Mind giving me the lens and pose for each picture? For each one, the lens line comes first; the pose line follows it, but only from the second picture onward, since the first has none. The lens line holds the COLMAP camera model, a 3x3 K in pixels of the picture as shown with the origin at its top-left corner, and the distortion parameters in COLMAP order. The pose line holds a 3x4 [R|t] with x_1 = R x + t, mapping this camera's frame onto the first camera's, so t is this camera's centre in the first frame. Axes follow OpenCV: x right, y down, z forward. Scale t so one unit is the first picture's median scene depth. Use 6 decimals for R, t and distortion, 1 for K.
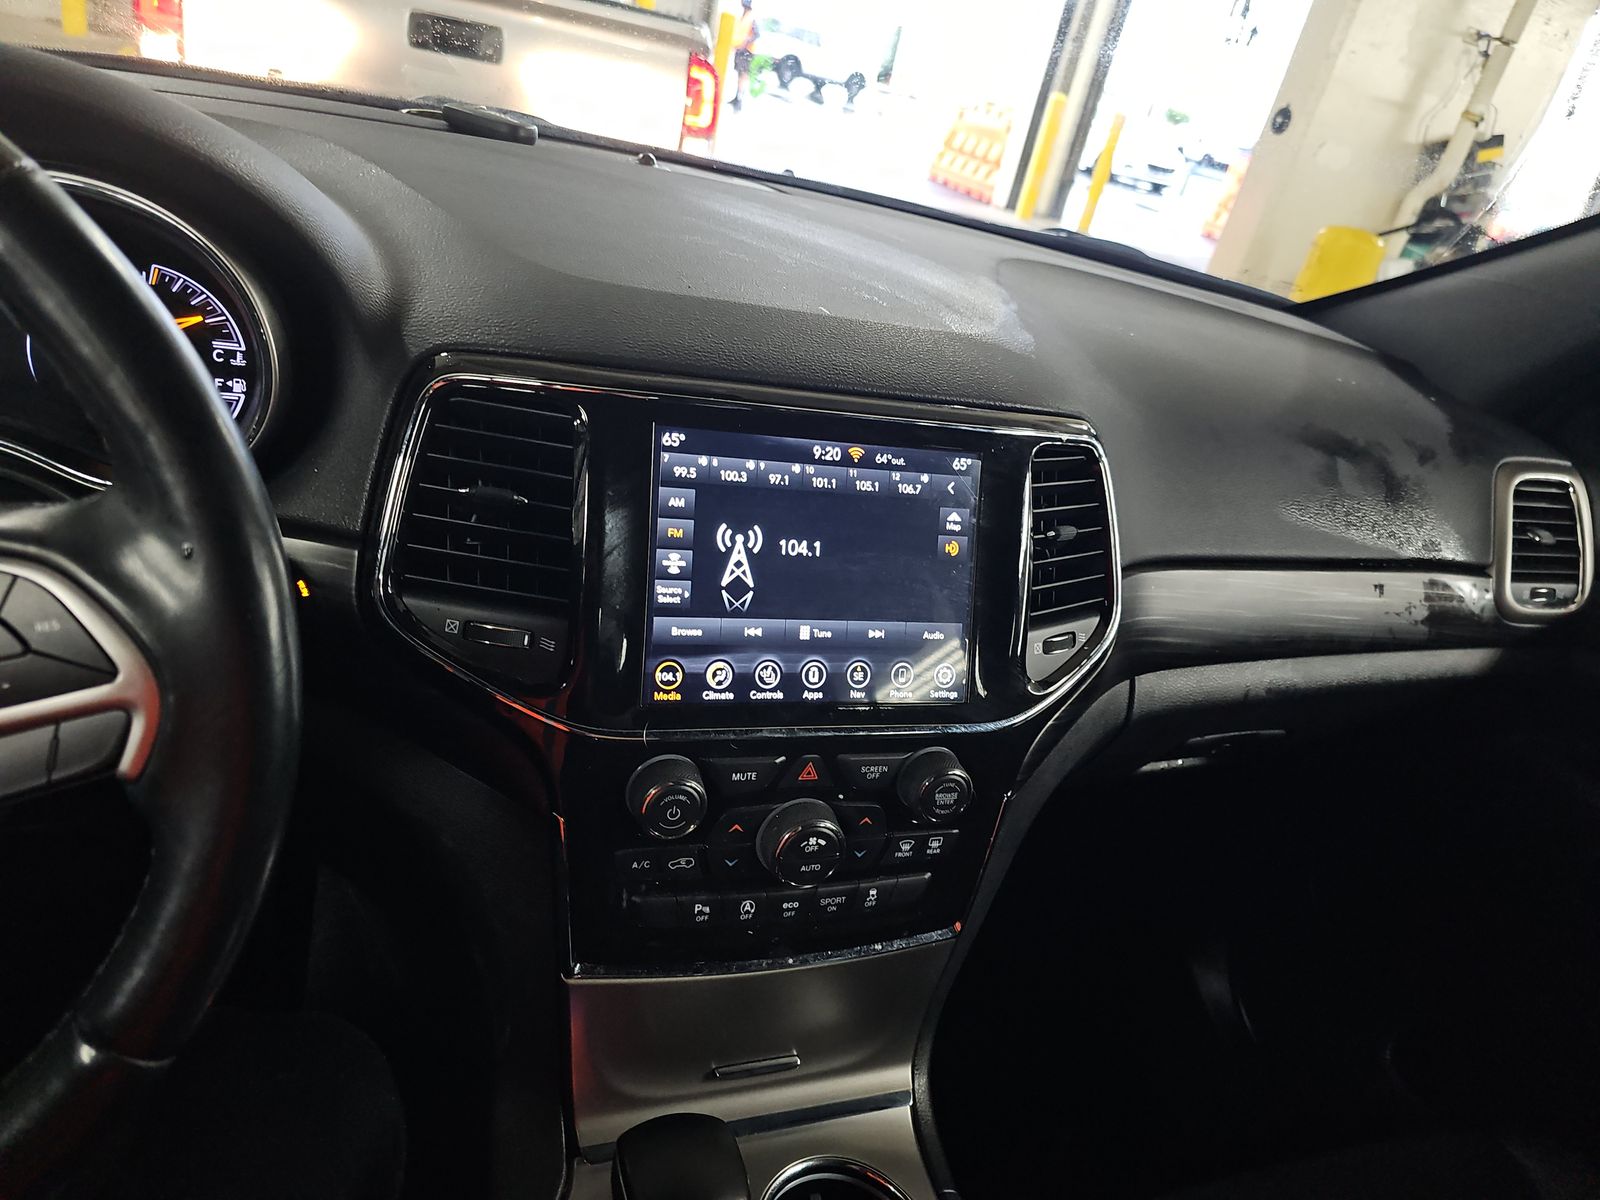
lens RADIAL K [[1059.9, 0, 803.5], [0, 1059.9, 588.0], [0, 0, 1]] dist [0.045491, -0.025679]
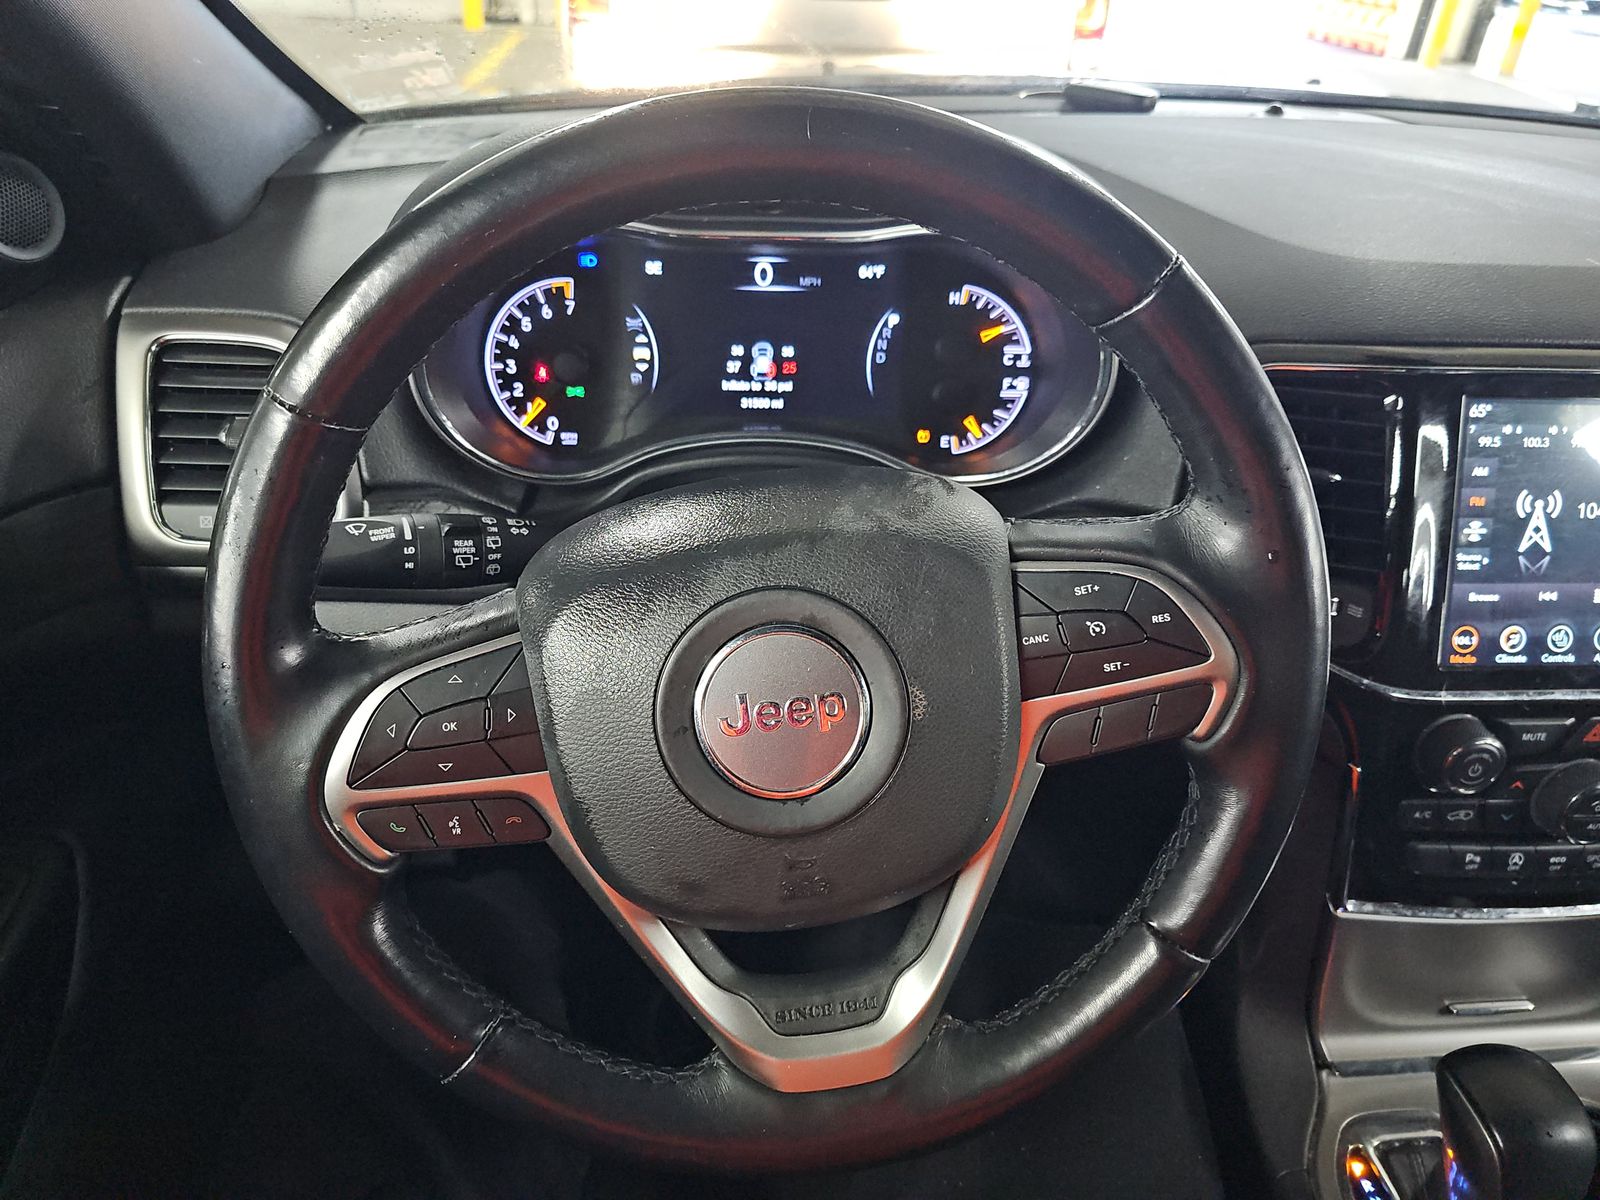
lens RADIAL K [[1059.9, 0, 771.1], [0, 1059.9, 593.2], [0, 0, 1]] dist [0.045491, -0.025679]
pose [[0.957570, -0.003354, -0.288181, -0.465136], [0.027712, 0.996371, 0.080484, -0.065139], [0.286865, -0.085055, 0.954188, -0.194059]]
